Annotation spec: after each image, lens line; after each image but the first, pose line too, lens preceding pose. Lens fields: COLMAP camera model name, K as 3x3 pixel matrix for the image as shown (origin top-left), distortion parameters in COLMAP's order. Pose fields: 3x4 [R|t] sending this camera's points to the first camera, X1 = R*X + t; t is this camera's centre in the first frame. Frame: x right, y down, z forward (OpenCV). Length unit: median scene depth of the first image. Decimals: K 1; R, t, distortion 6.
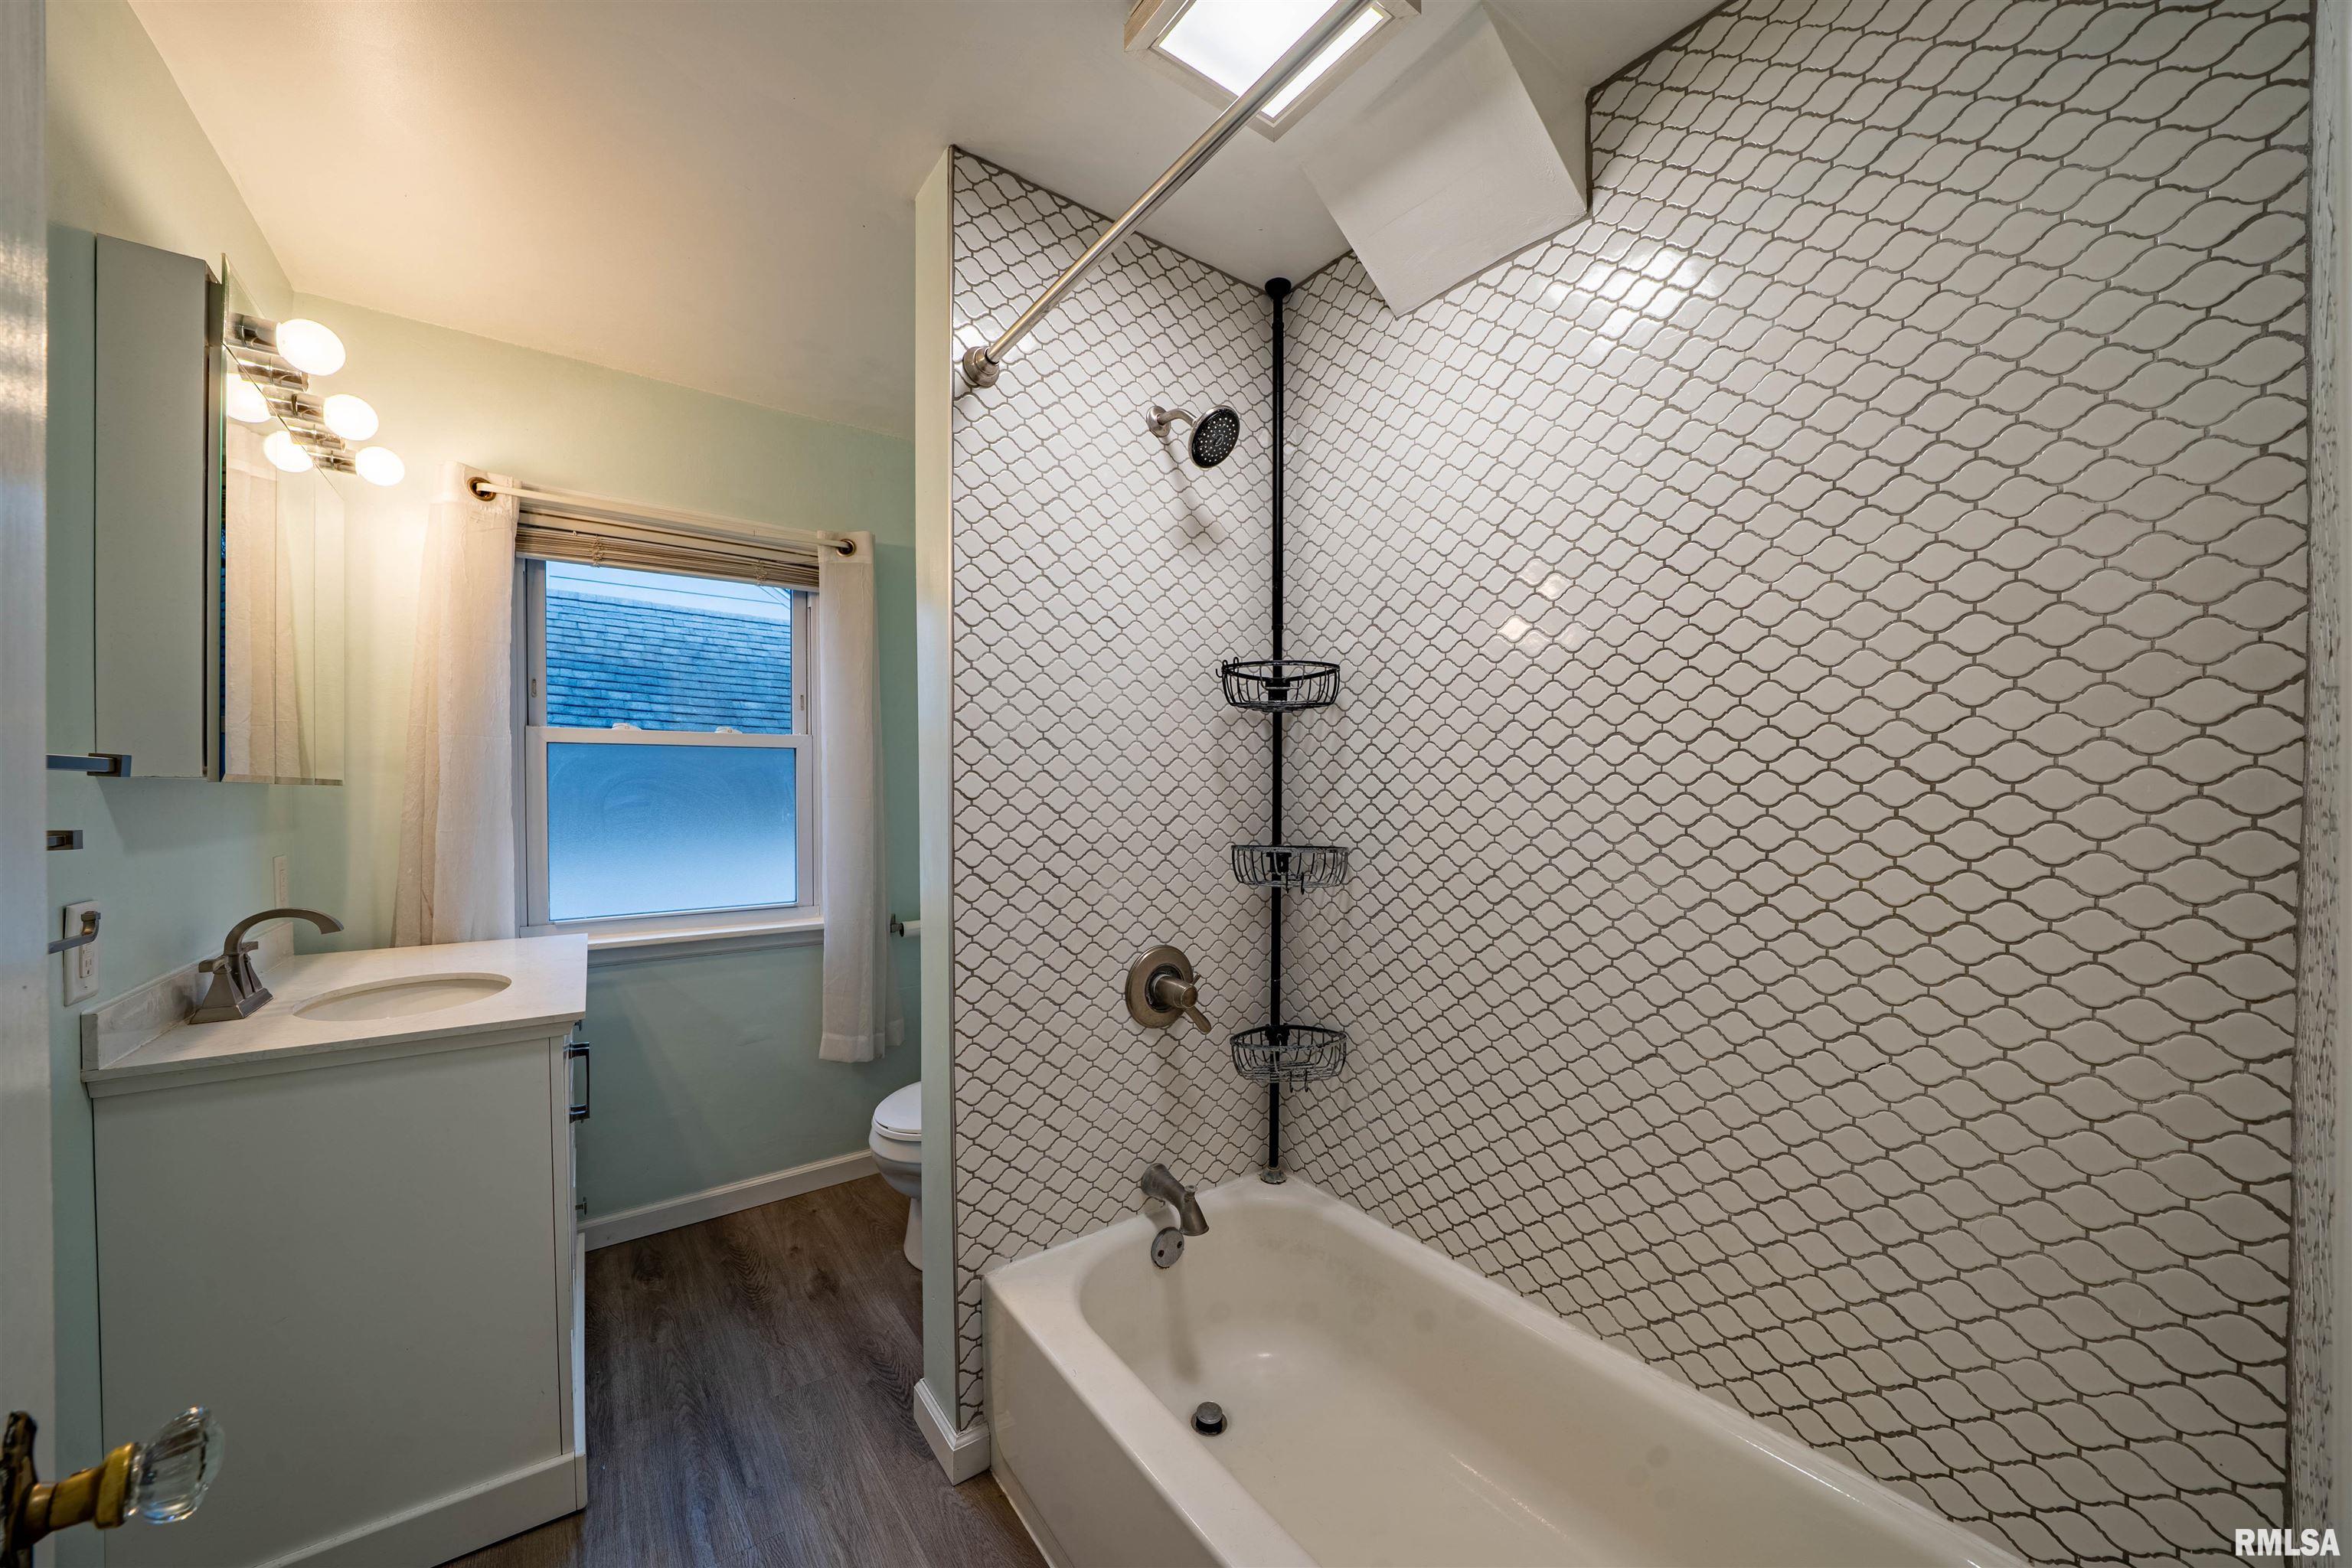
lens RADIAL K [[845.8, 0, 1174.6], [0, 845.8, 793.1], [0, 0, 1]] dist [-0.000367, -0.000005]
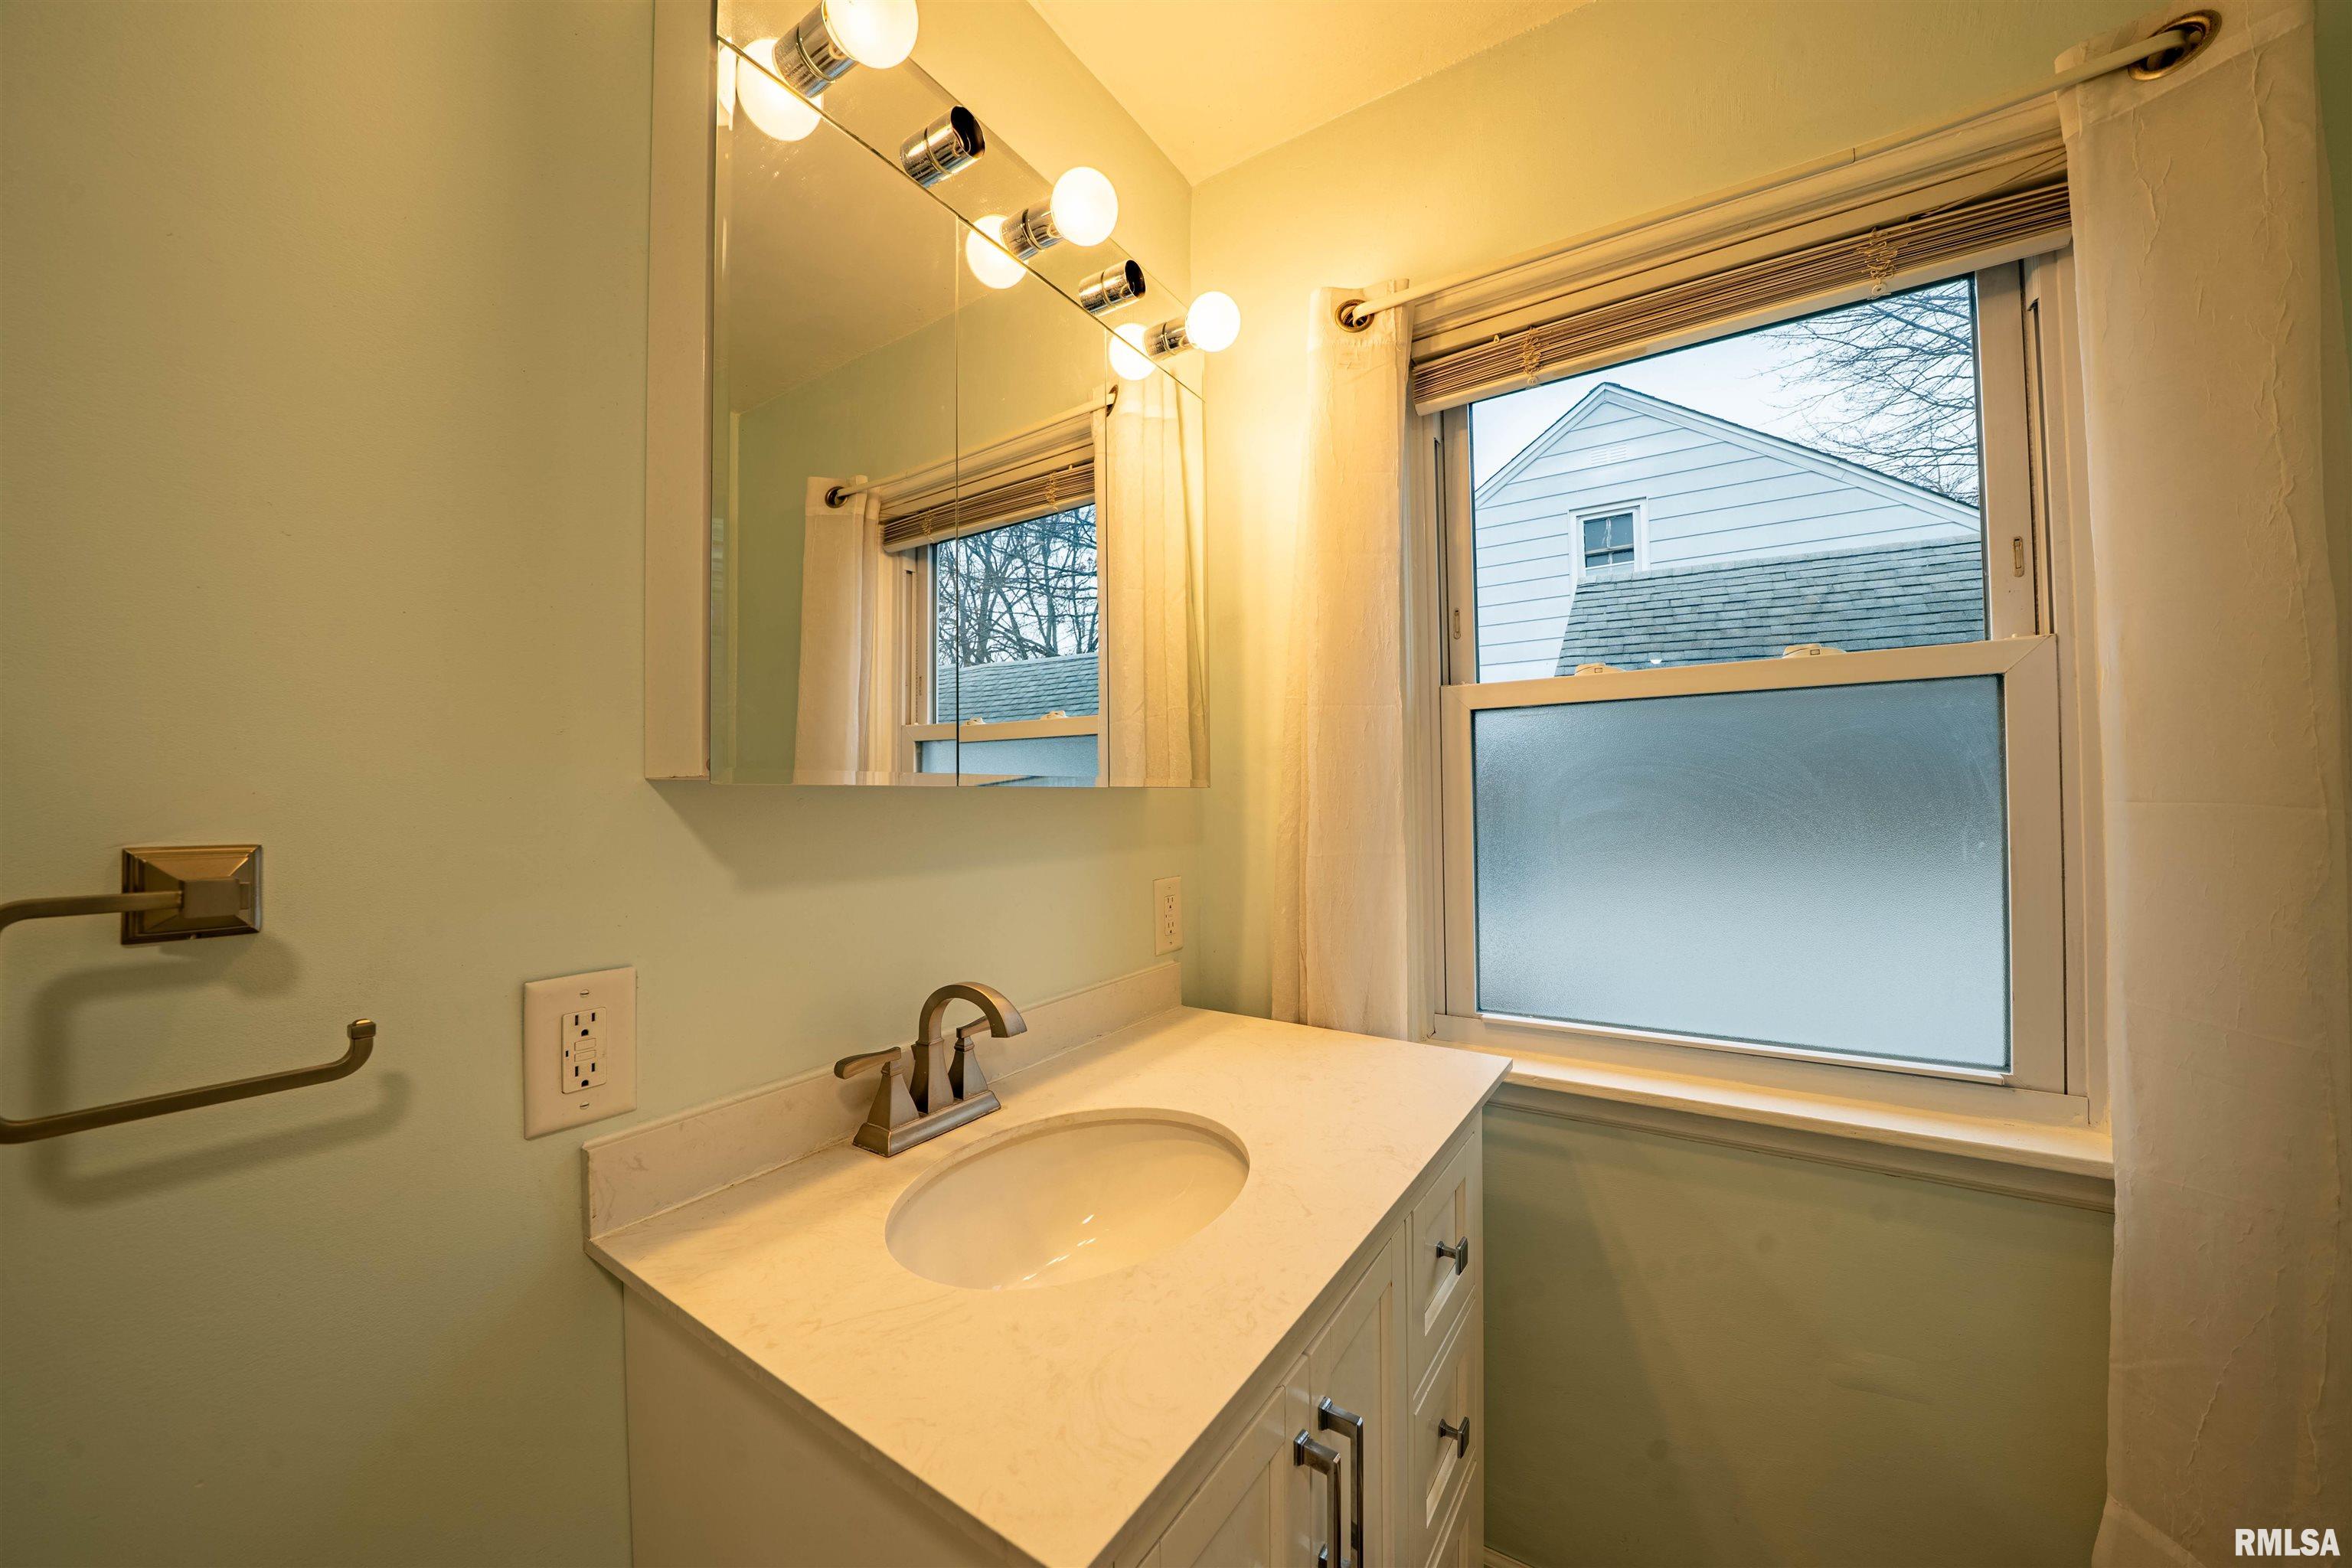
lens RADIAL K [[831.4, 0, 1166.7], [0, 831.4, 781.6], [0, 0, 1]] dist [-0.014958, 0.000330]
pose [[0.357756, -0.020498, -0.933590, -0.253876], [0.007484, 0.999790, -0.019083, 0.000000], [0.933785, -0.000160, 0.357835, 0.547661]]
